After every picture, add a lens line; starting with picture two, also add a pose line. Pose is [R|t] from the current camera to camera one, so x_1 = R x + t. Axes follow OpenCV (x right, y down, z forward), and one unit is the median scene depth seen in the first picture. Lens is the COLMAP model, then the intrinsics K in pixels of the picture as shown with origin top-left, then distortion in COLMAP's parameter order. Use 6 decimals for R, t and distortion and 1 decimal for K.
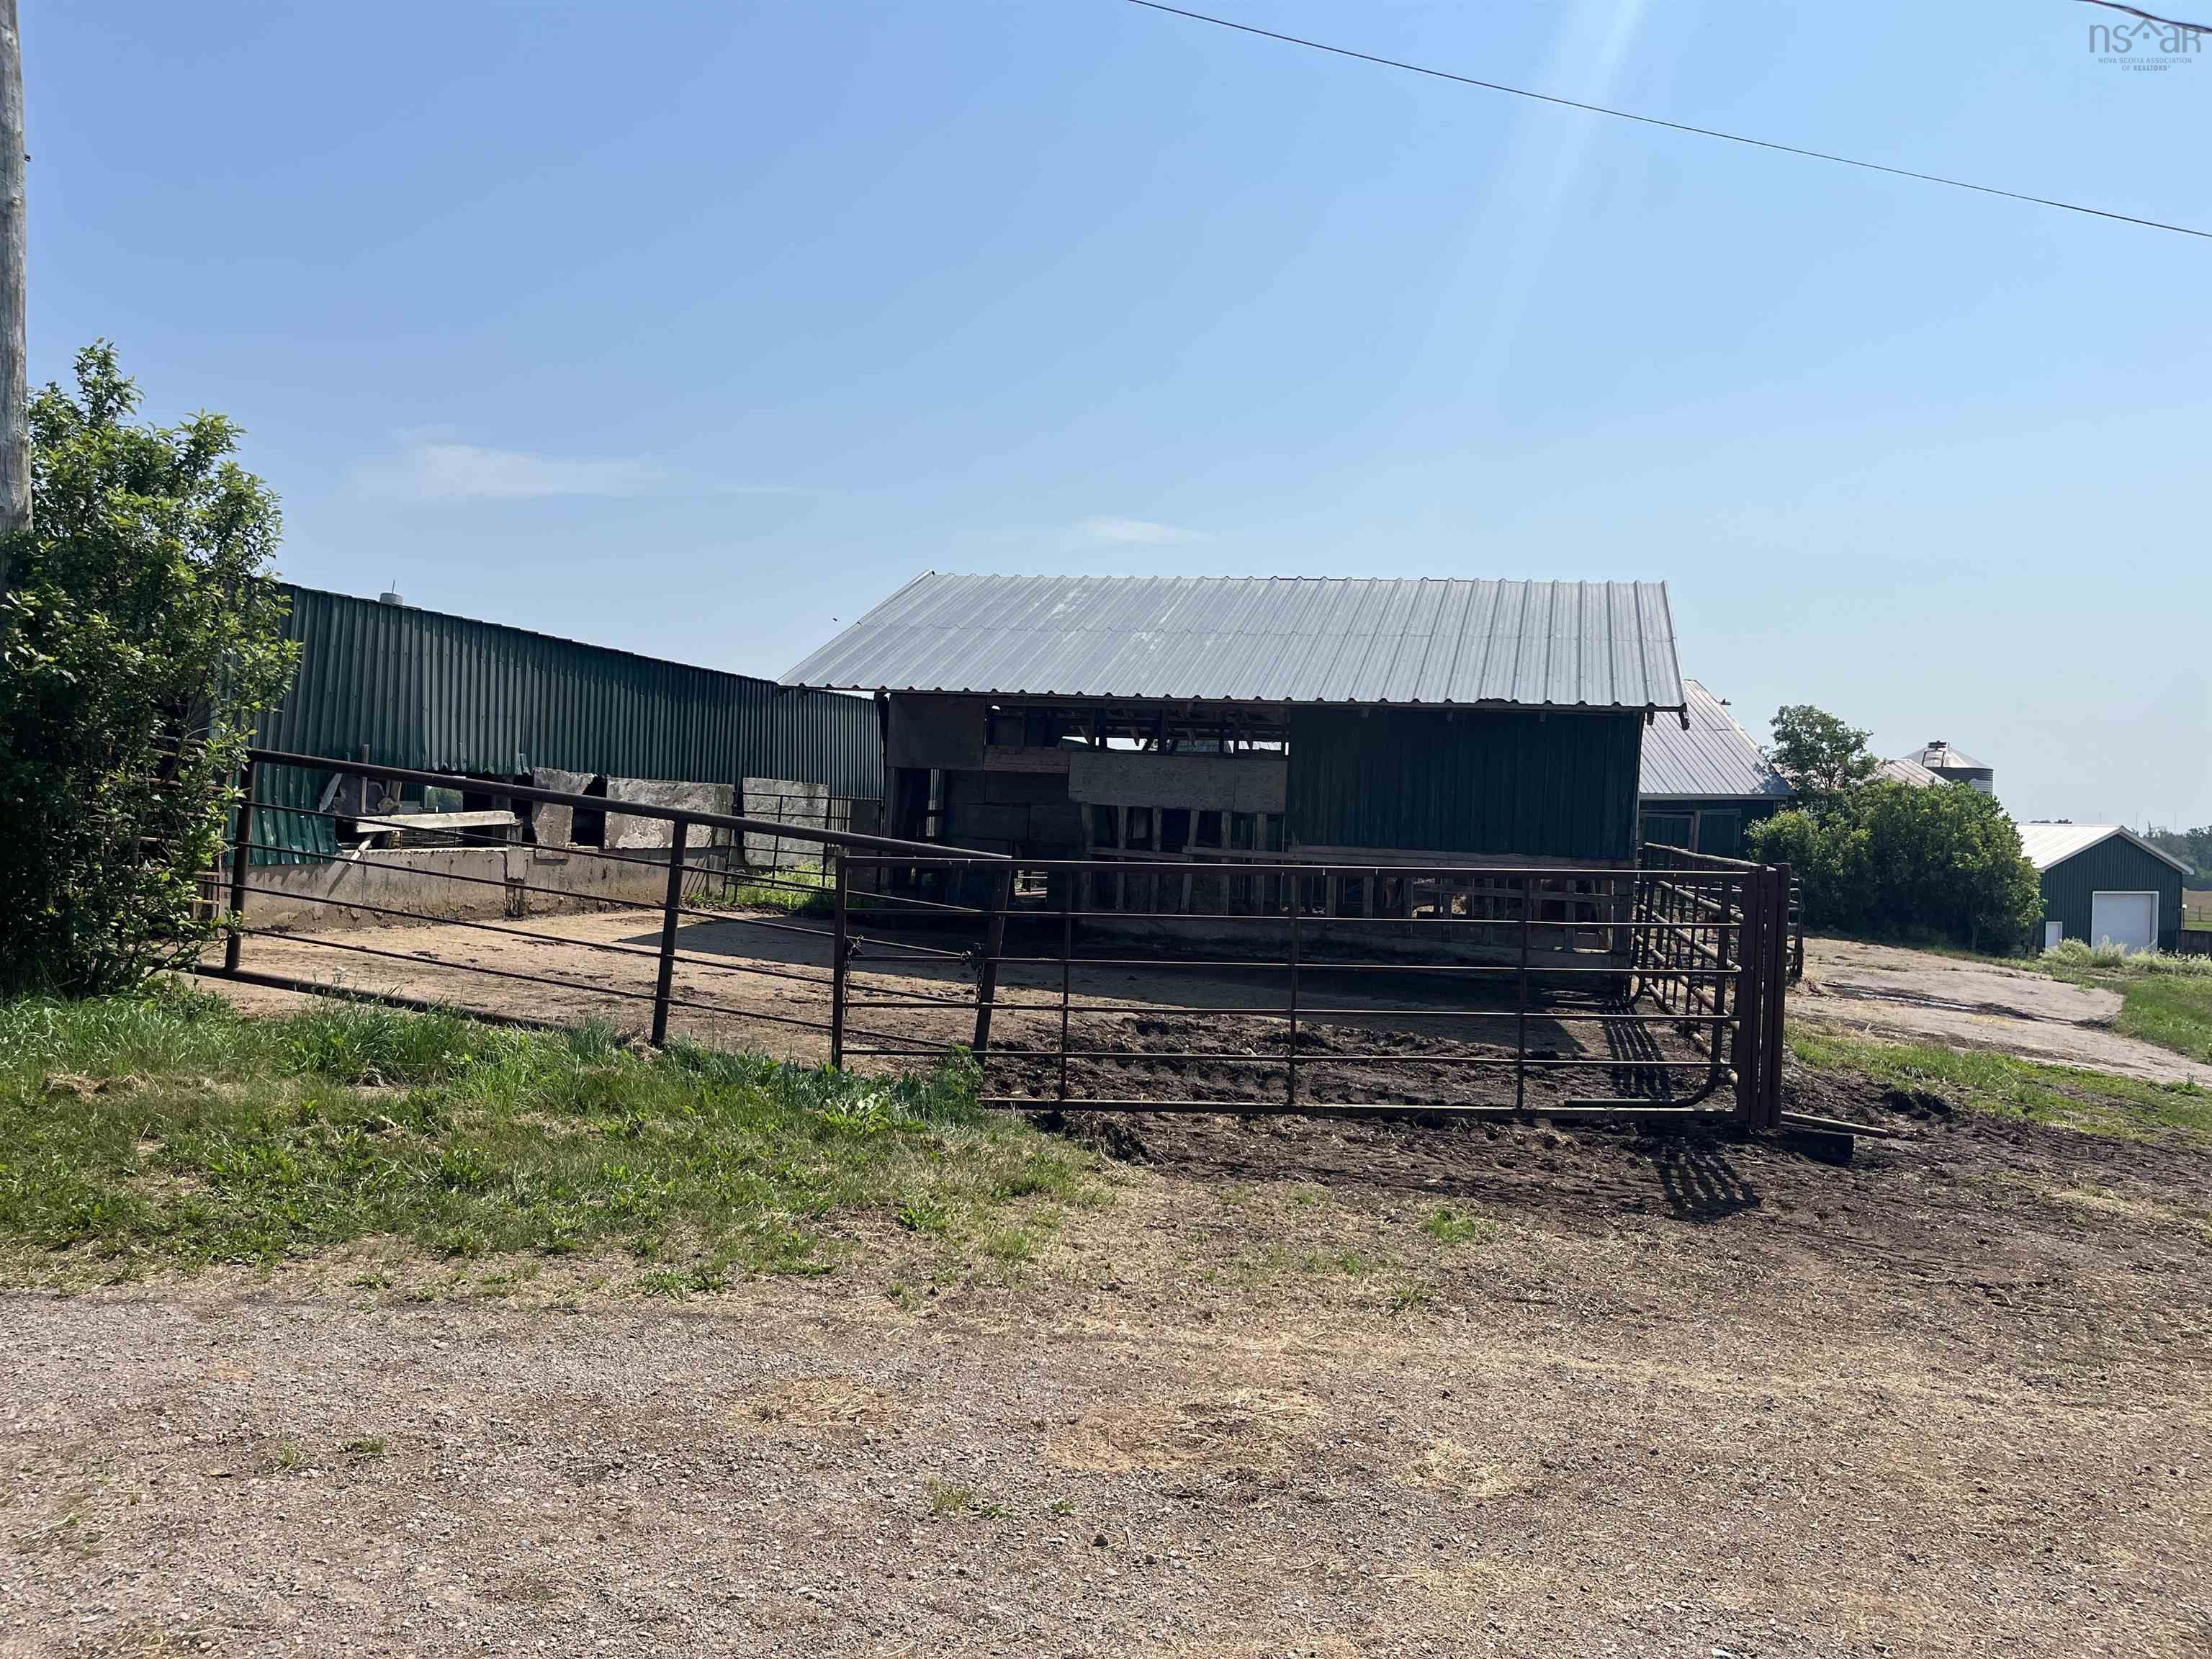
lens RADIAL K [[1697.8, 0, 1106.0], [0, 1697.8, 829.5], [0, 0, 1]] dist [0.057474, 0.000264]
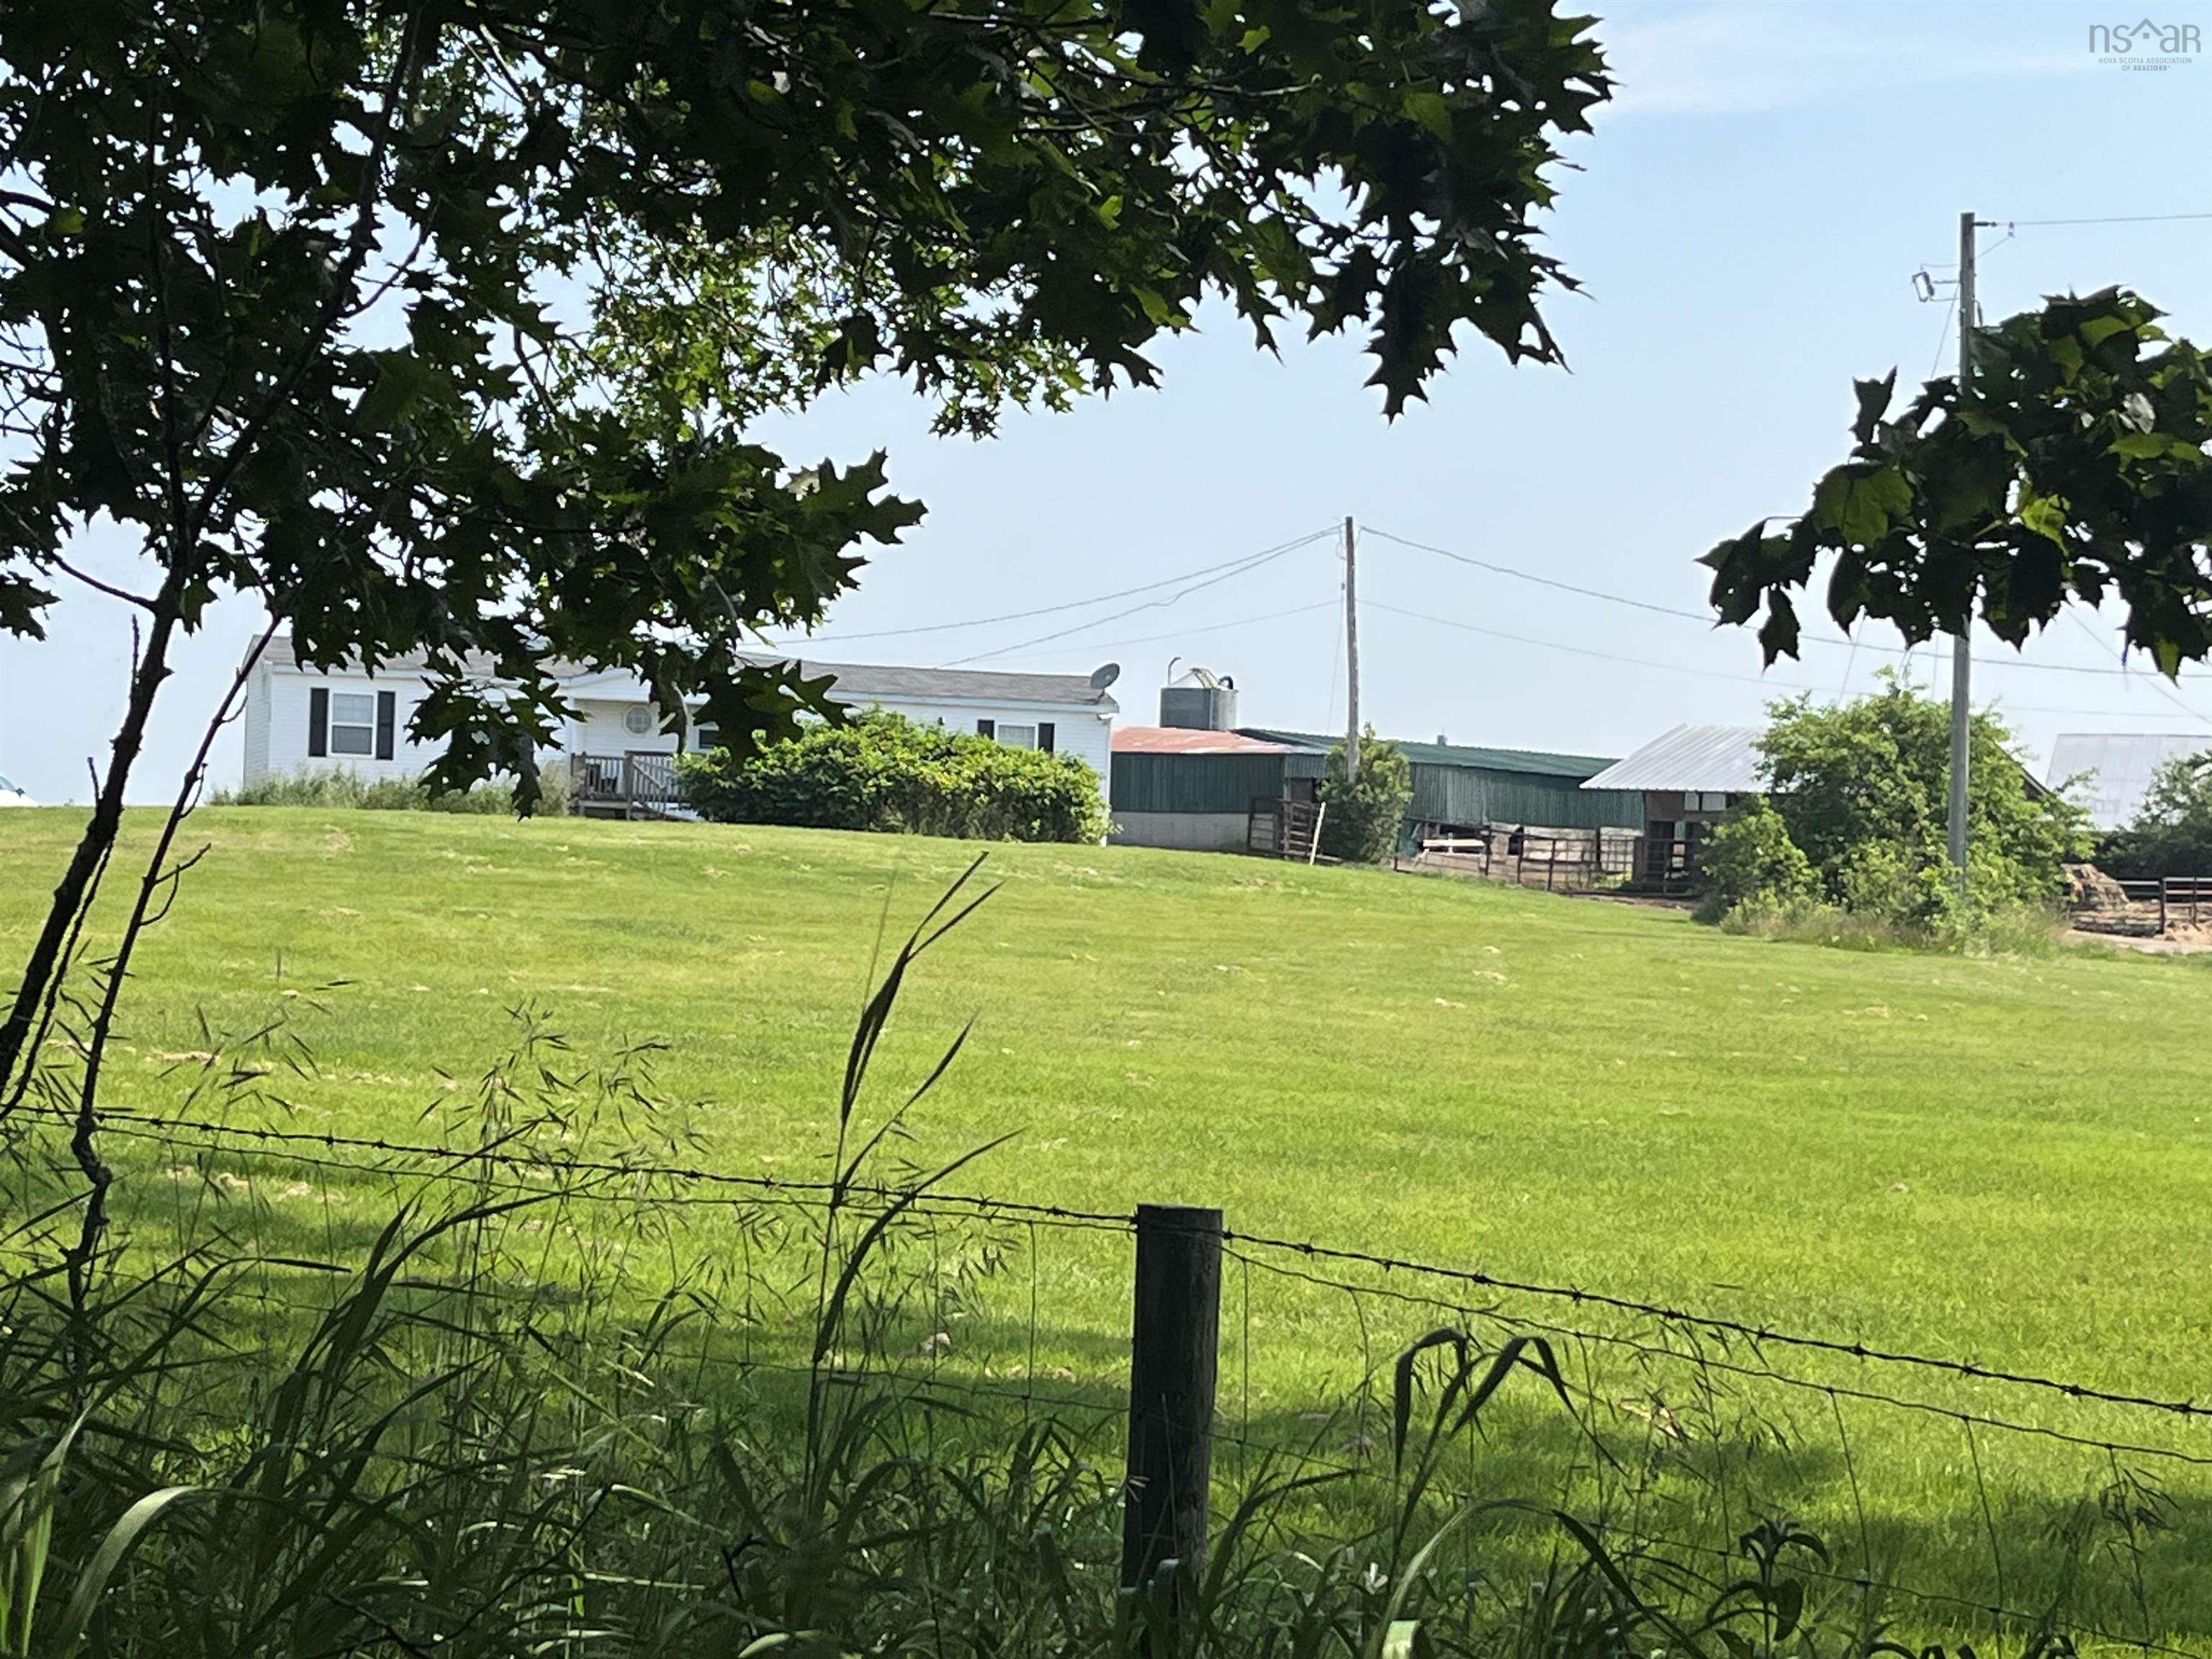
lens RADIAL K [[4459.5, 0, 1106.0], [0, 4459.5, 829.5], [0, 0, 1]] dist [0.137846, 0.027973]
pose [[0.883646, -0.013538, -0.467960, 2.020362], [-0.006228, 0.999153, -0.040666, 0.220780], [0.468114, 0.038849, 0.882814, -4.564160]]
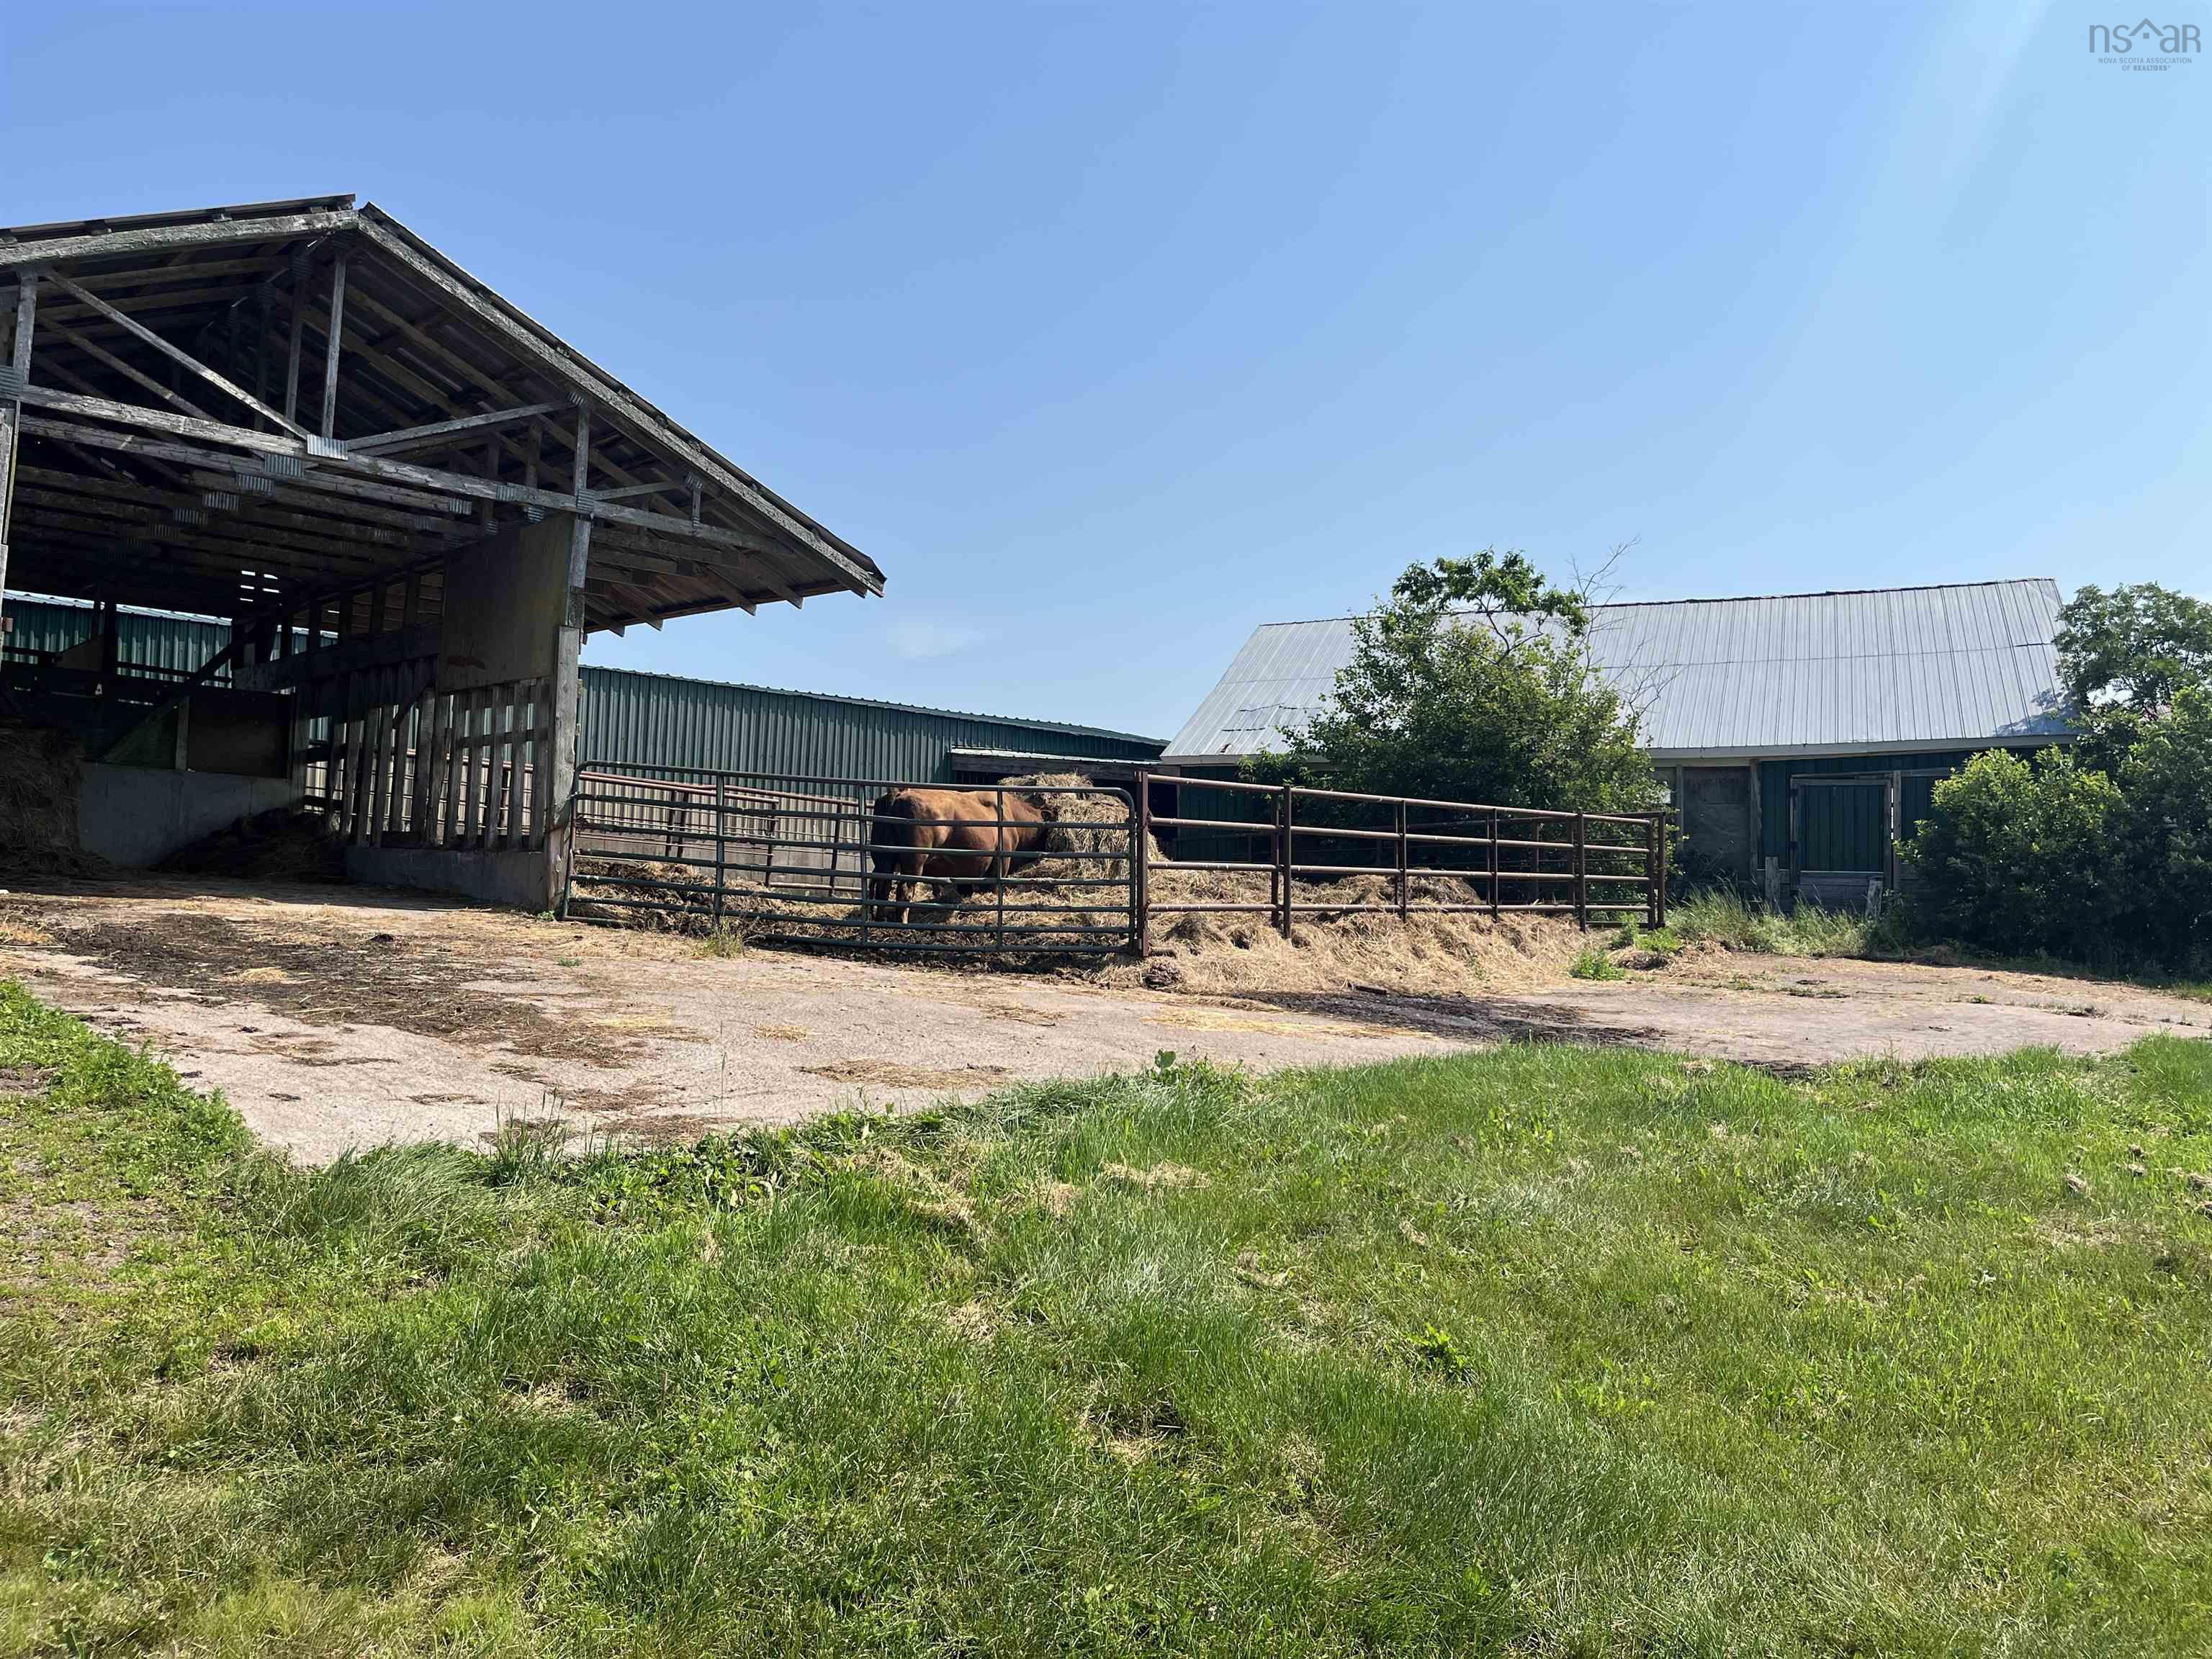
lens RADIAL K [[1697.8, 0, 1106.0], [0, 1697.8, 829.5], [0, 0, 1]] dist [0.057474, 0.000264]
pose [[0.843558, -0.036200, -0.535817, 0.847473], [-0.004042, 0.997269, -0.073740, 0.108437], [0.537023, 0.064370, 0.841108, 0.669696]]
